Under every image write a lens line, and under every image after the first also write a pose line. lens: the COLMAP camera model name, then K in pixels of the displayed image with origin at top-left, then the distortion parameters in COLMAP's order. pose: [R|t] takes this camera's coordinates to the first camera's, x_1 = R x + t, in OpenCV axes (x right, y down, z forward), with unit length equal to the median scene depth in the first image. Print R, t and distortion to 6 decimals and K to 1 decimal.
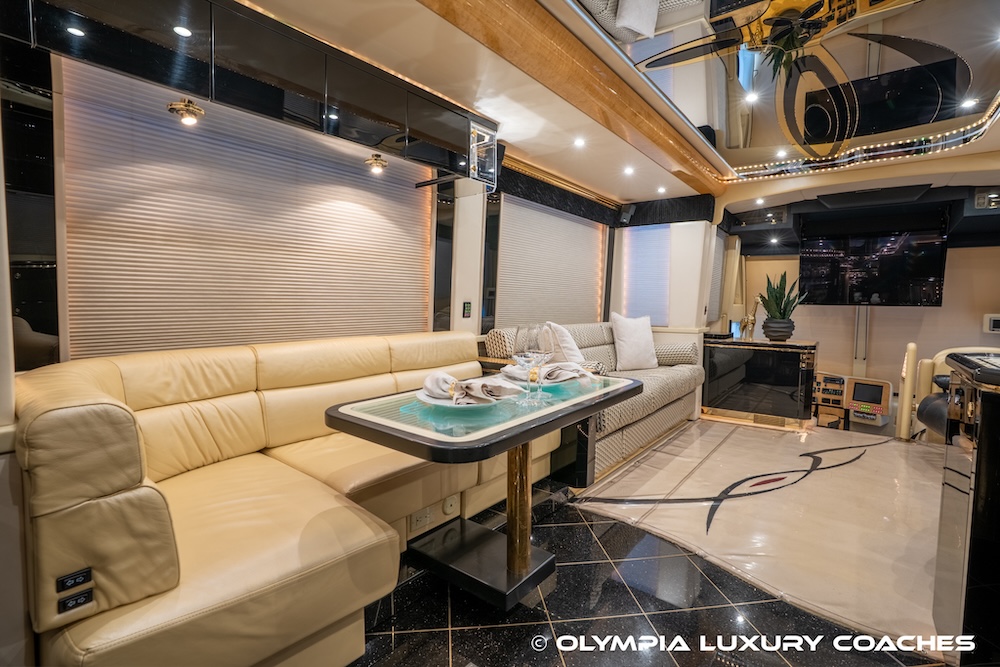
lens RADIAL K [[466.7, 0, 502.5], [0, 466.7, 327.8], [0, 0, 1]] dist [-0.068674, 0.027076]
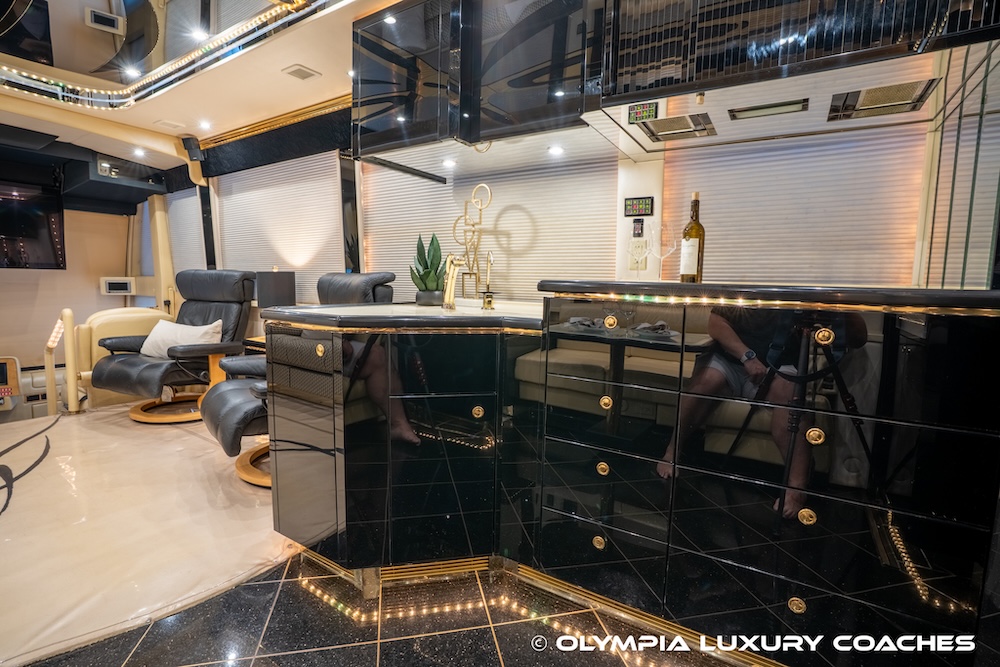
lens RADIAL K [[466.7, 0, 501.4], [0, 466.7, 329.4], [0, 0, 1]] dist [-0.068674, 0.027076]
pose [[-0.091694, -0.114991, 0.989126, -0.087328], [0.031708, 0.992469, 0.118319, -0.004417], [-0.995282, 0.042213, -0.087357, 0.182789]]
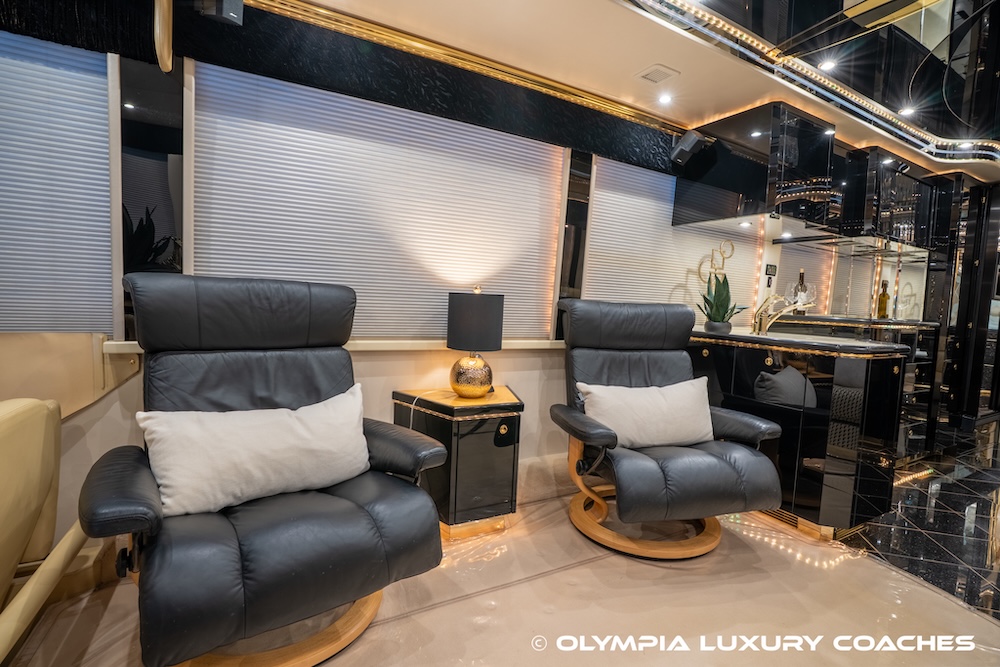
lens RADIAL K [[466.7, 0, 504.1], [0, 466.7, 330.2], [0, 0, 1]] dist [-0.068674, 0.027076]
pose [[-0.920205, -0.075946, 0.383999, 0.564221], [-0.031912, 0.992288, 0.119776, -0.048599], [-0.390134, 0.097964, -0.915532, 1.028705]]
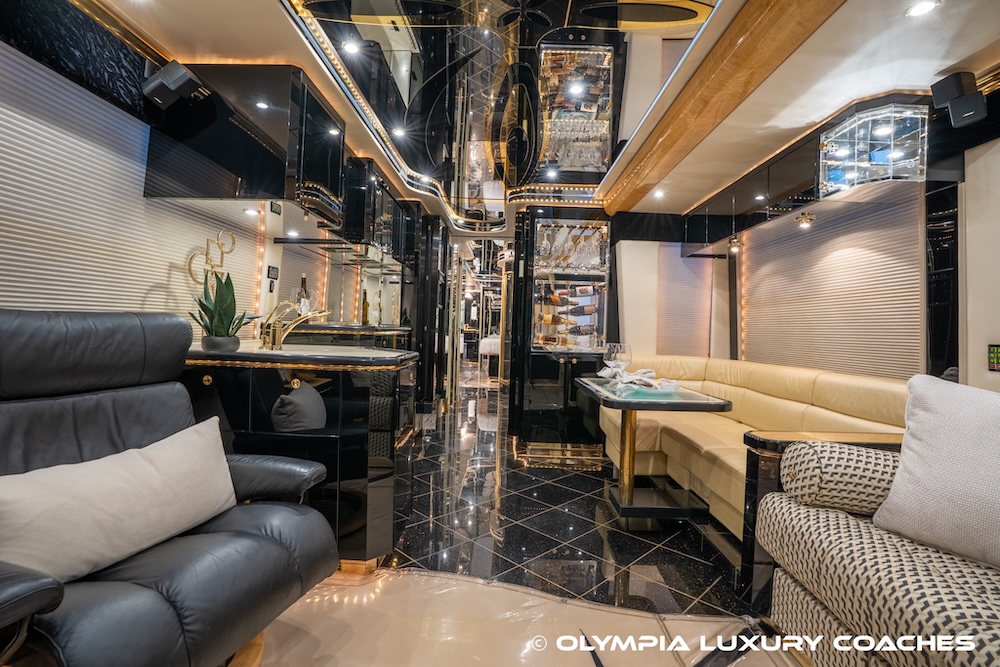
lens RADIAL K [[466.7, 0, 500.3], [0, 466.7, 330.1], [0, 0, 1]] dist [-0.068674, 0.027076]
pose [[-0.796966, -0.033851, -0.603074, 0.596049], [-0.074683, 0.996290, 0.042771, -0.040395], [0.599389, 0.079127, -0.796537, 0.855654]]
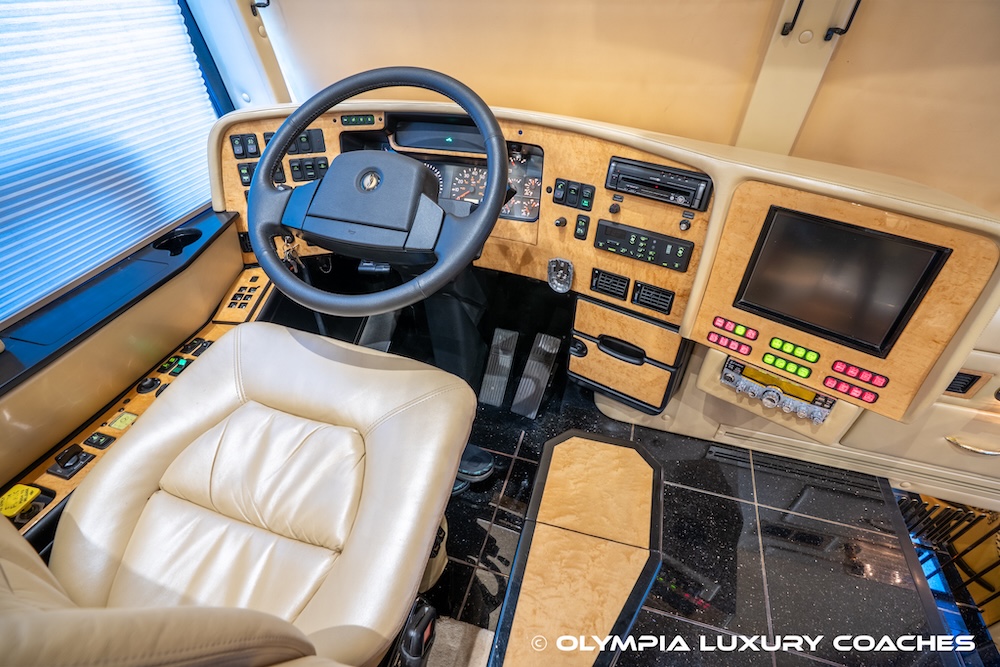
lens RADIAL K [[466.7, 0, 500.1], [0, 466.7, 330.8], [0, 0, 1]] dist [-0.068674, 0.027076]
pose [[0.929753, -0.229090, 0.288232, 0.864509], [0.020485, 0.813821, 0.580755, 0.083639], [-0.367614, -0.534054, 0.761345, 1.213846]]
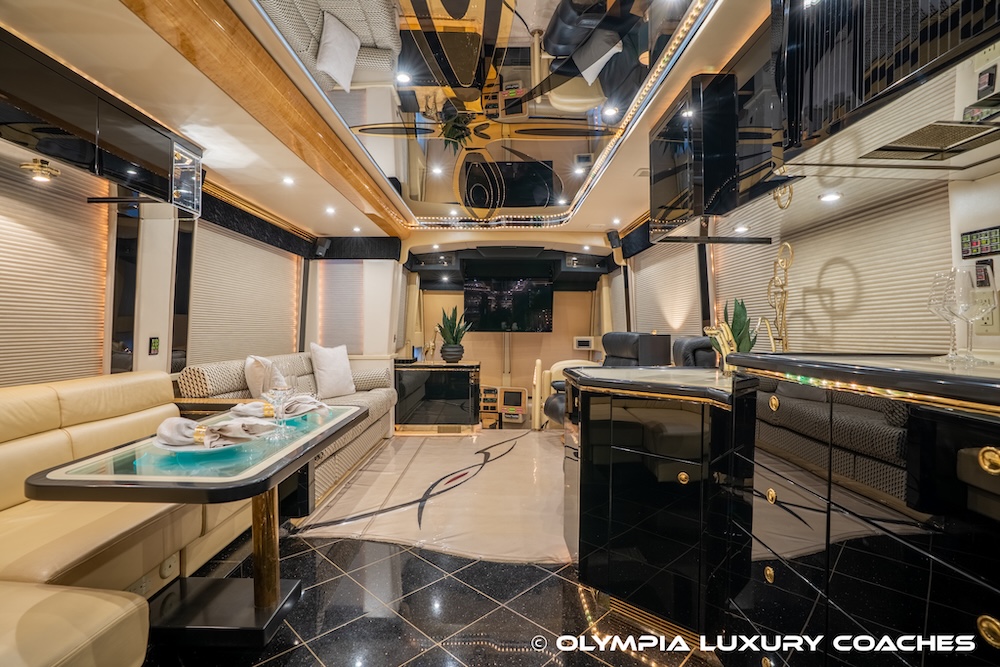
lens RADIAL K [[466.7, 0, 501.0], [0, 466.7, 330.2], [0, 0, 1]] dist [-0.068674, 0.027076]
pose [[0.781639, -0.008880, 0.623668, -0.076949], [0.038865, 0.998649, -0.034491, -0.010586], [-0.622519, 0.051199, 0.780928, -0.058320]]
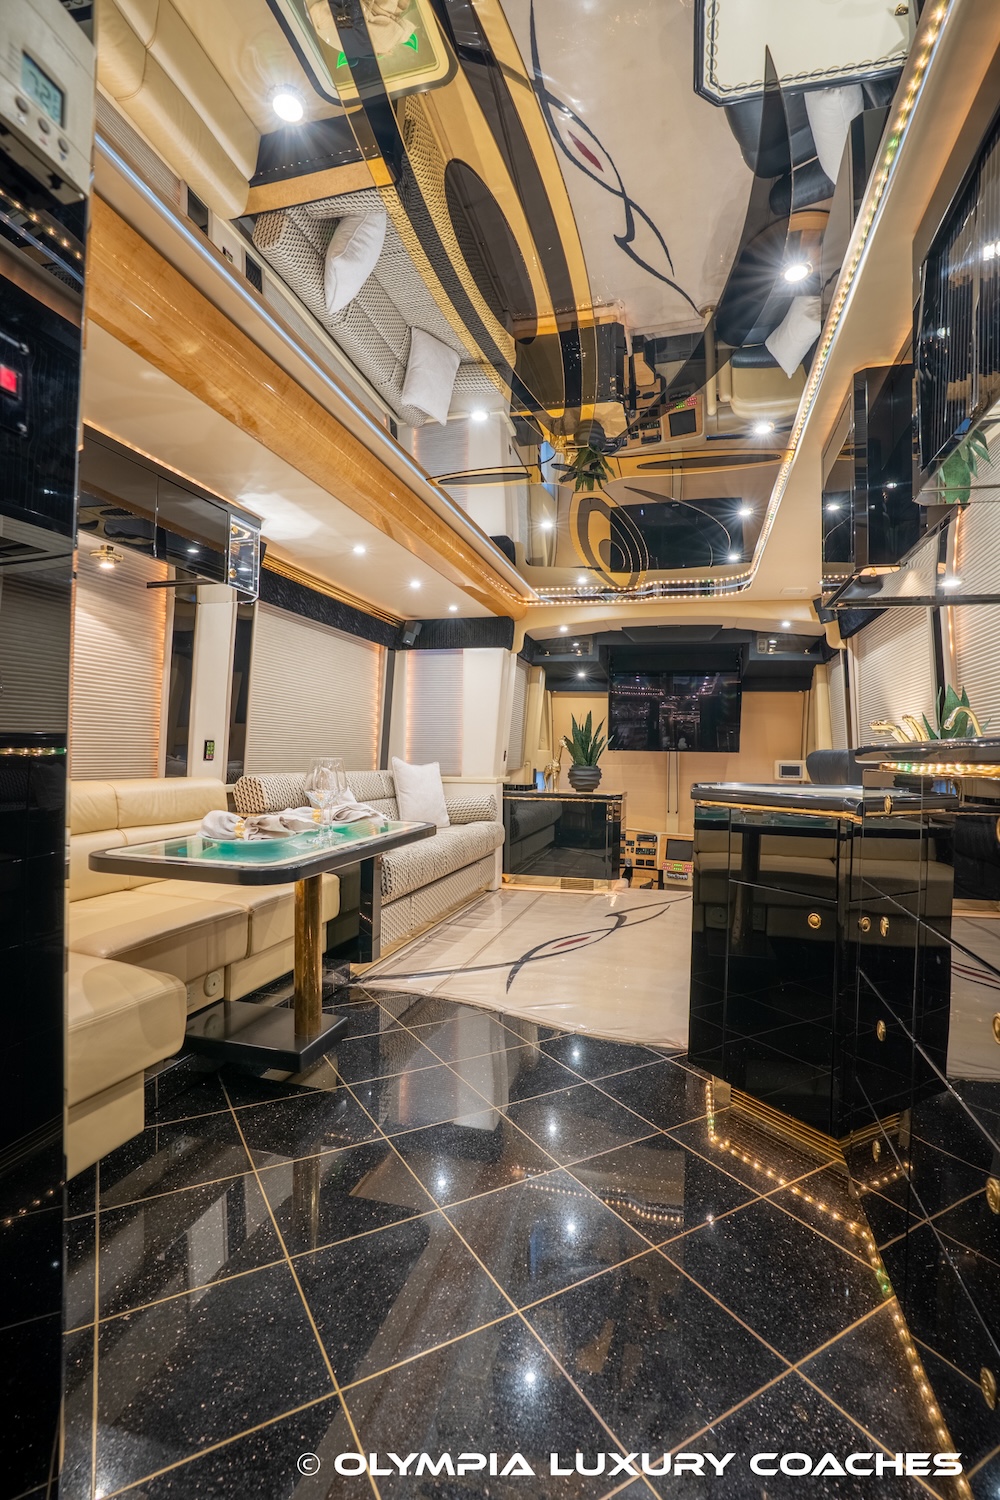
lens RADIAL K [[700.1, 0, 507.1], [0, 700.1, 750.6], [0, 0, 1]] dist [-0.068674, 0.027076]
pose [[0.917699, 0.007842, 0.397200, -0.062779], [0.014407, 0.998490, -0.053001, 0.022886], [-0.397016, 0.054362, 0.916201, -0.175724]]
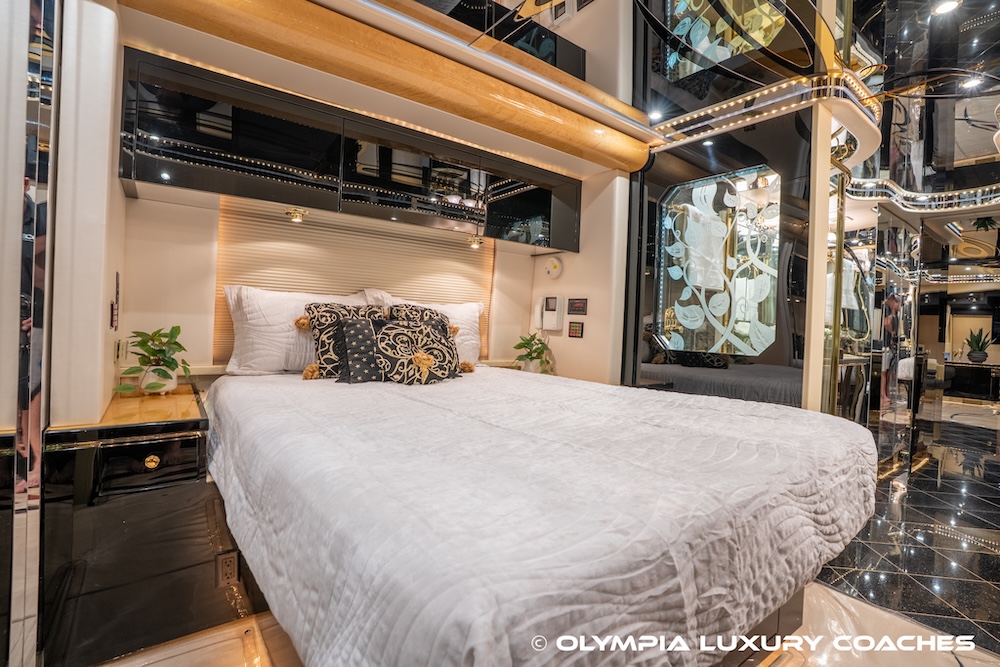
lens RADIAL K [[466.7, 0, 503.0], [0, 466.7, 330.3], [0, 0, 1]] dist [-0.068674, 0.027076]
pose [[0.965900, 0.032381, -0.256884, -1.007596], [-0.045016, 0.998041, -0.043455, 0.075626], [0.254973, 0.053537, 0.965465, -1.585946]]
